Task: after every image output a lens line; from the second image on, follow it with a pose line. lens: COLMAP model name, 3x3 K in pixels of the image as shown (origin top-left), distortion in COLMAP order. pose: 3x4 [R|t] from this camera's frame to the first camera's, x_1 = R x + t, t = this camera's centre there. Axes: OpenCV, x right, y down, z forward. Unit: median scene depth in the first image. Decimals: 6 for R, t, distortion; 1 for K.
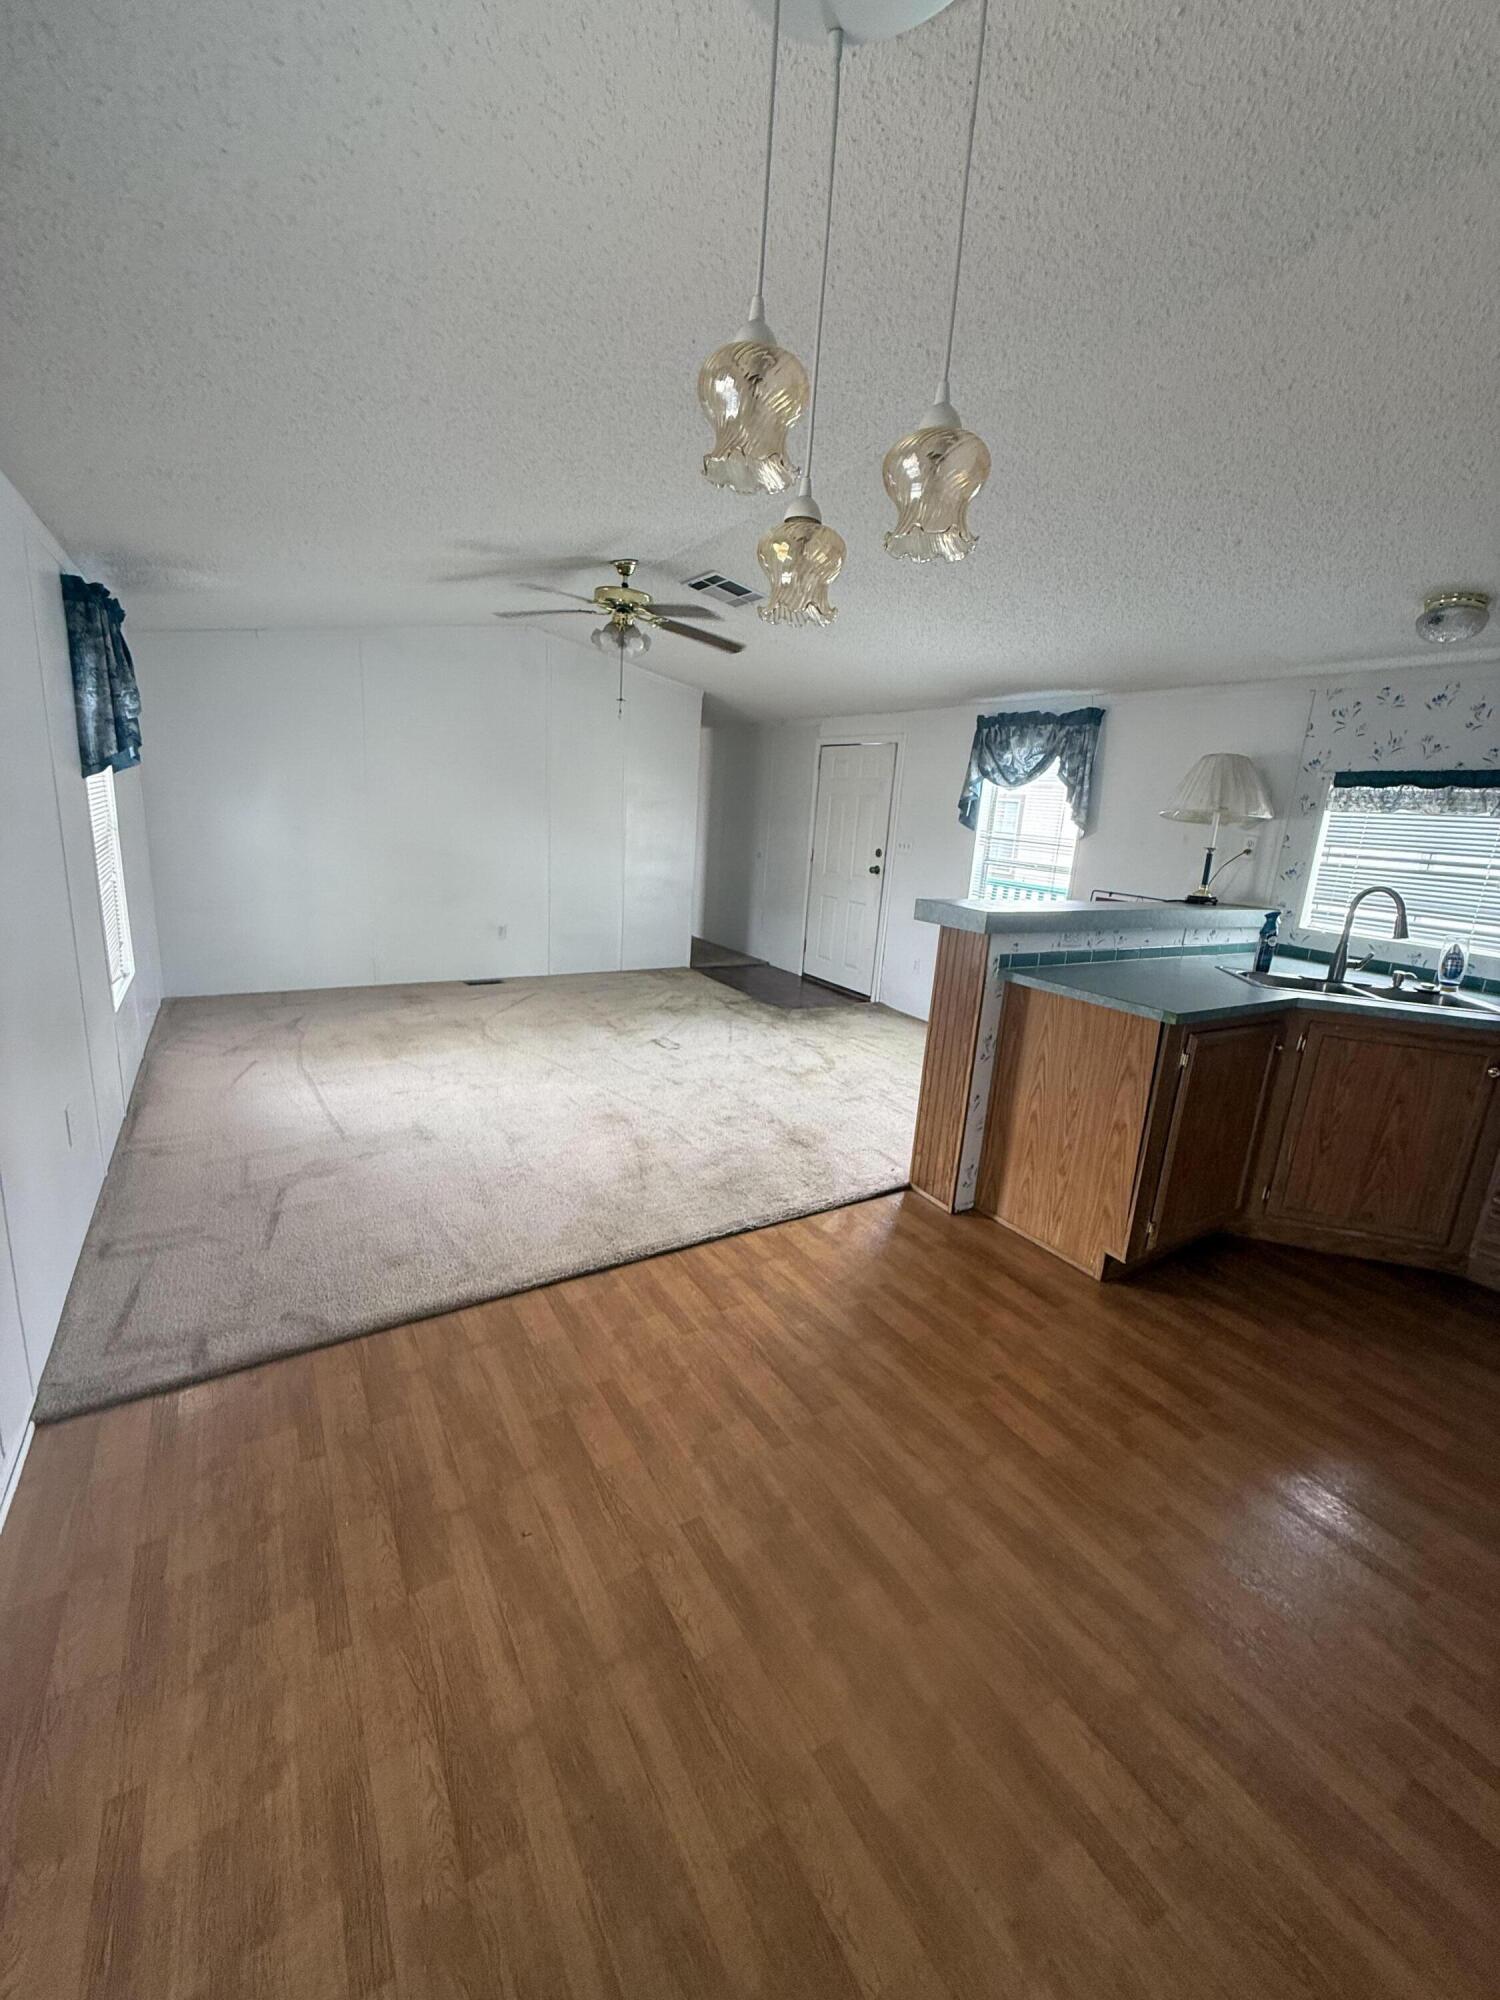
lens RADIAL K [[798.6, 0, 753.1], [0, 798.6, 992.7], [0, 0, 1]] dist [-0.000889, 0.000441]
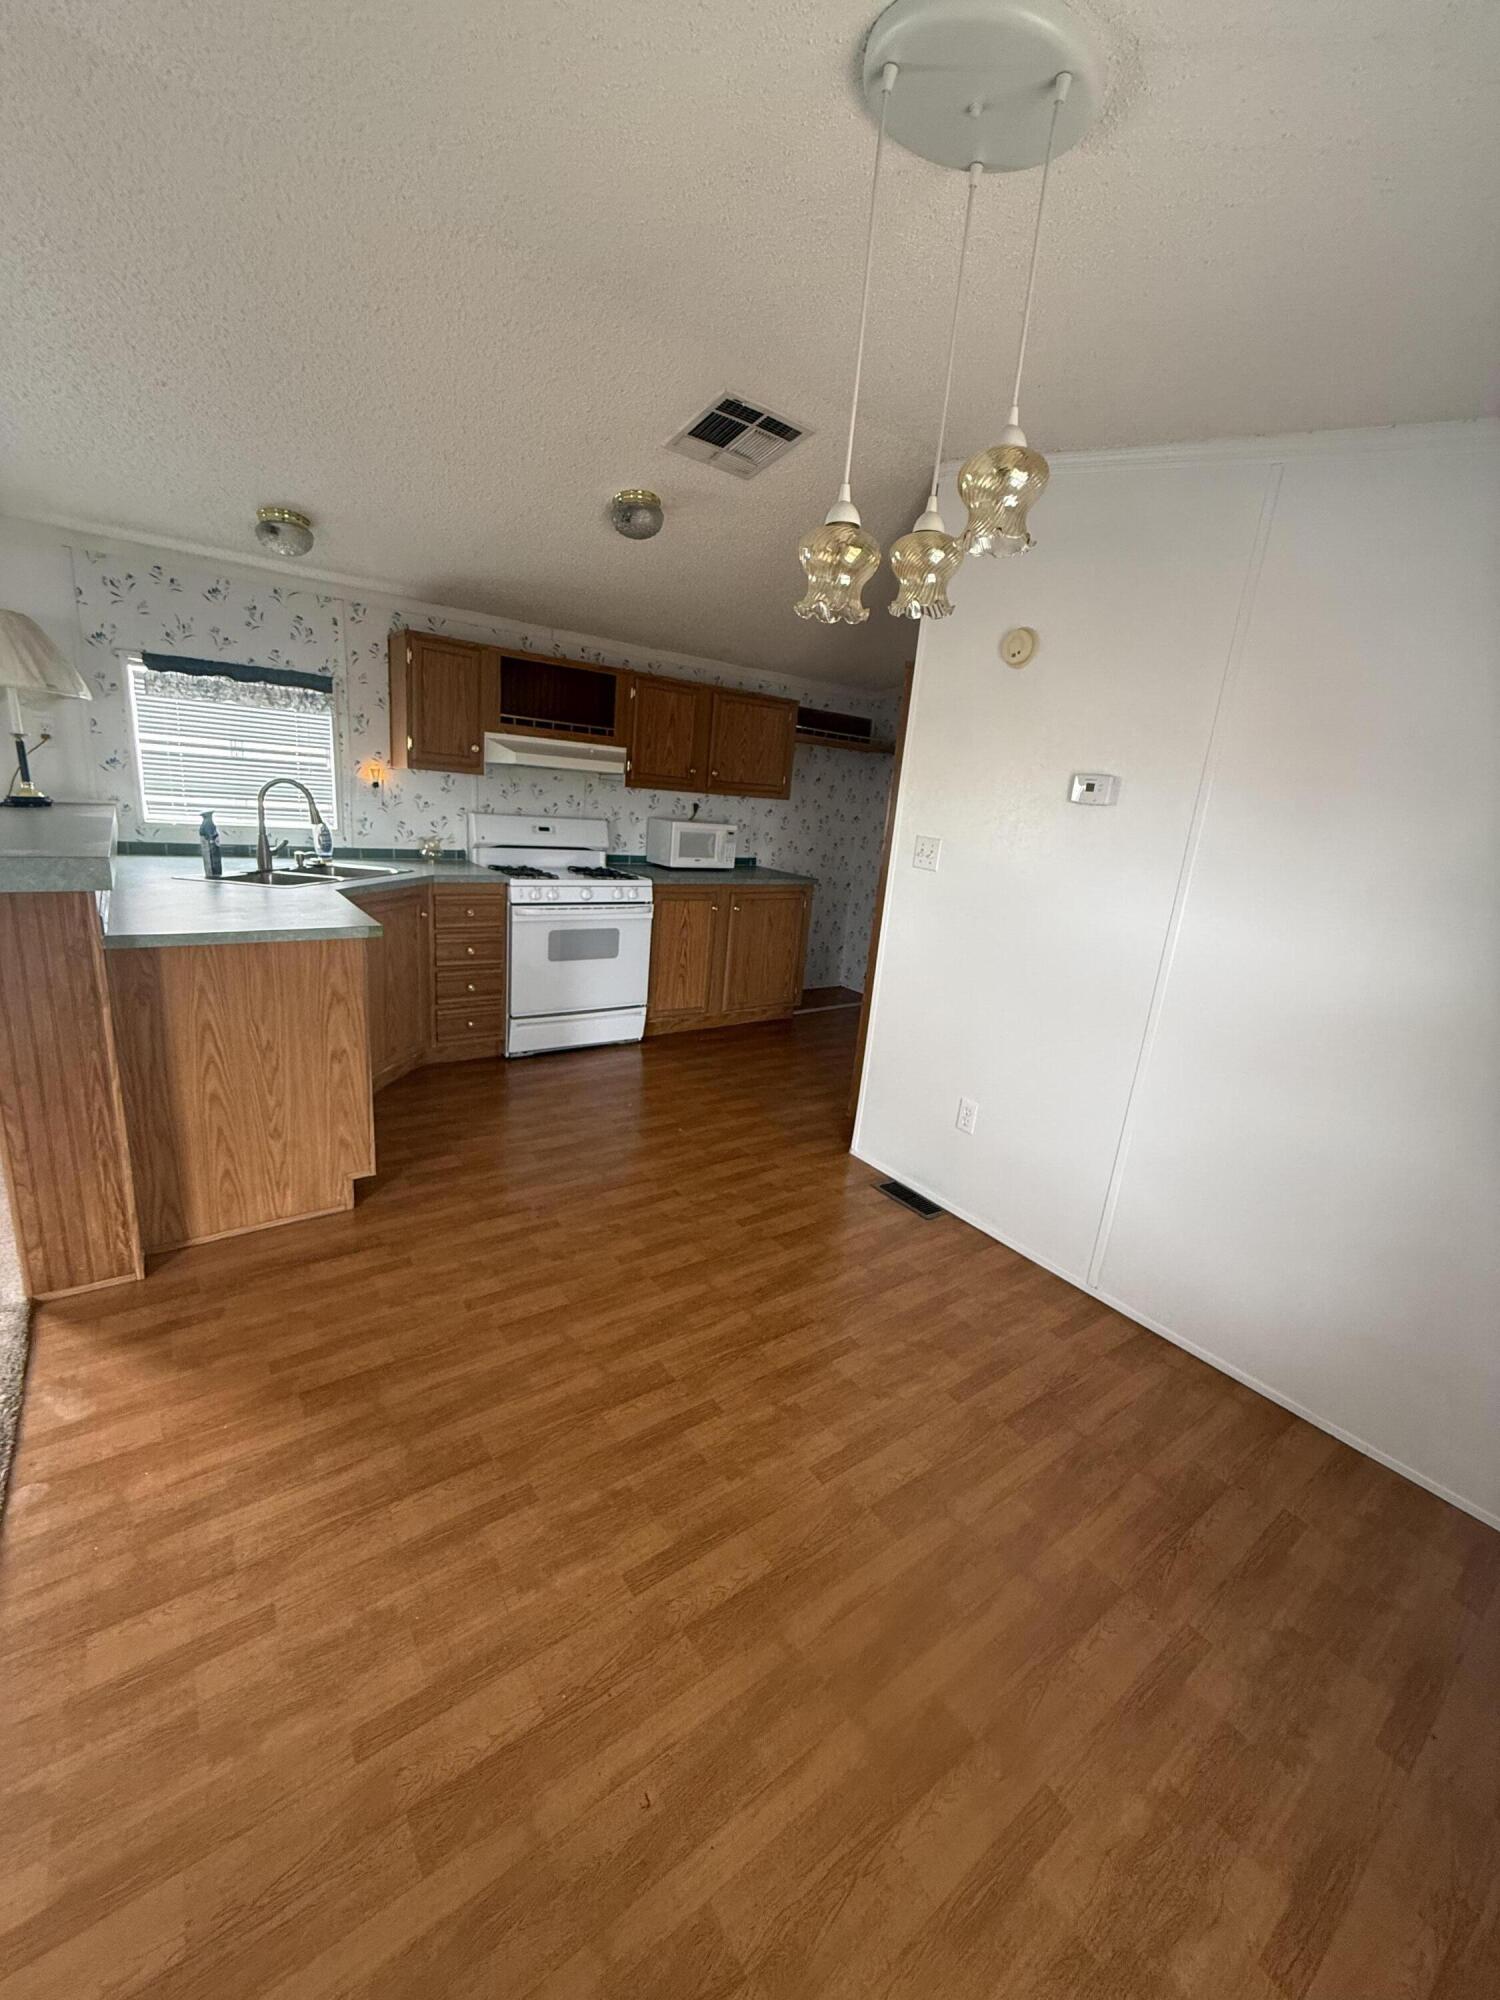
lens RADIAL K [[798.6, 0, 753.1], [0, 798.6, 992.7], [0, 0, 1]] dist [-0.000889, 0.000441]
pose [[-0.076985, -0.319963, 0.944297, -0.452491], [0.136326, 0.934835, 0.327871, -0.146272], [-0.987668, 0.153974, -0.028349, 0.492315]]
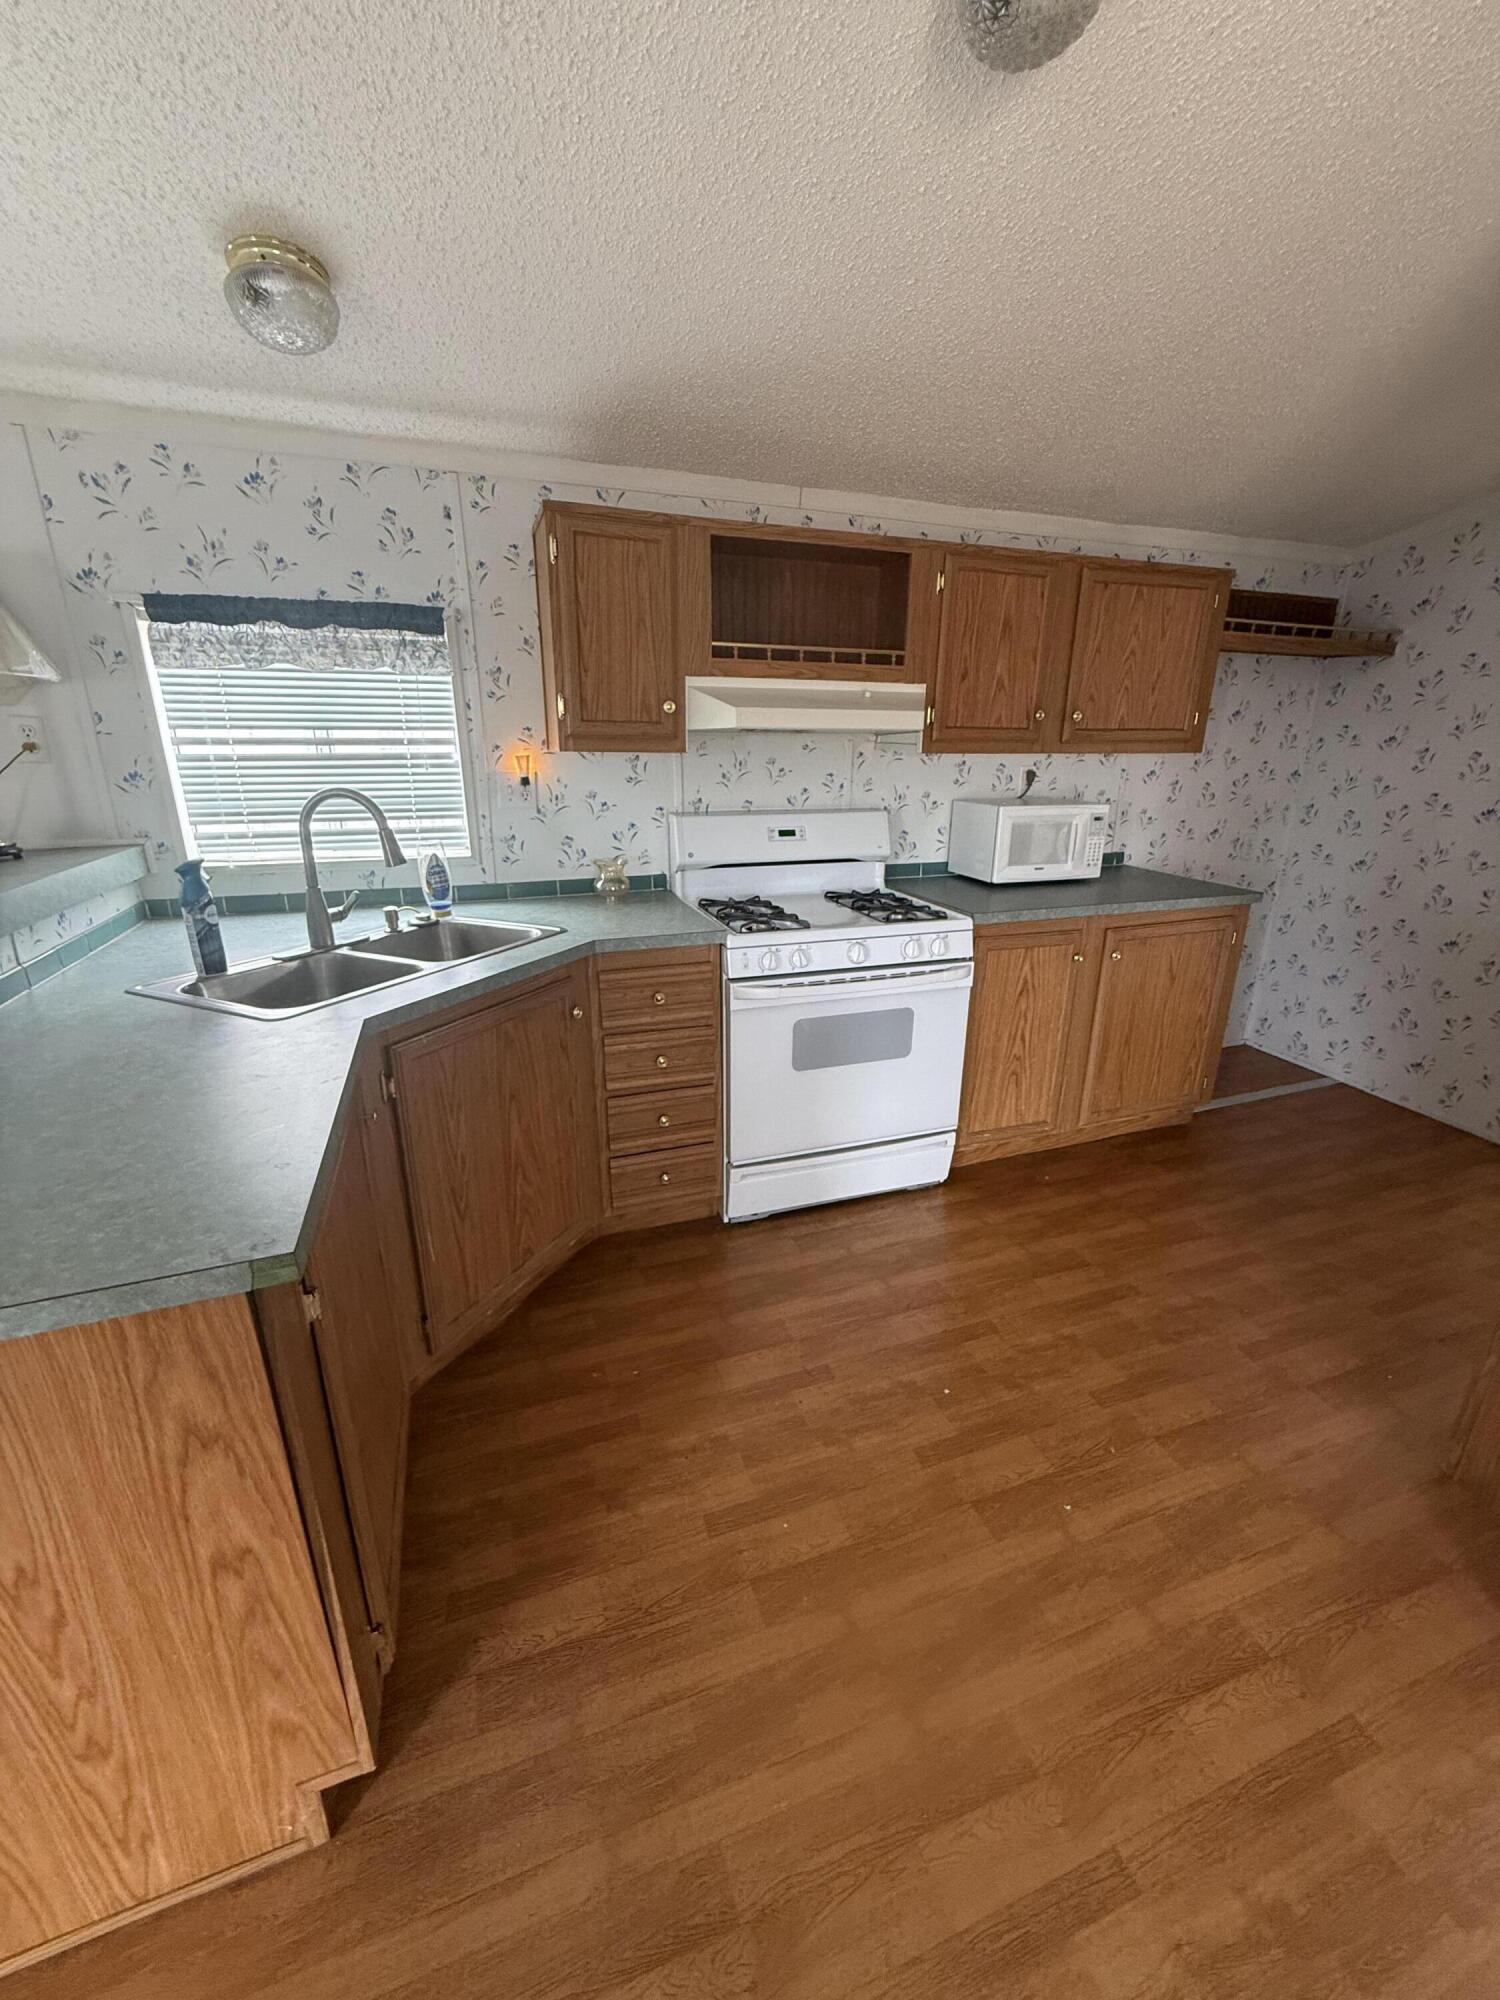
lens RADIAL K [[798.6, 0, 753.1], [0, 798.6, 992.7], [0, 0, 1]] dist [-0.000889, 0.000441]
pose [[0.212377, -0.362901, 0.907303, 0.263027], [0.229584, 0.921025, 0.314649, -0.121290], [-0.949835, 0.141479, 0.278921, 0.609983]]
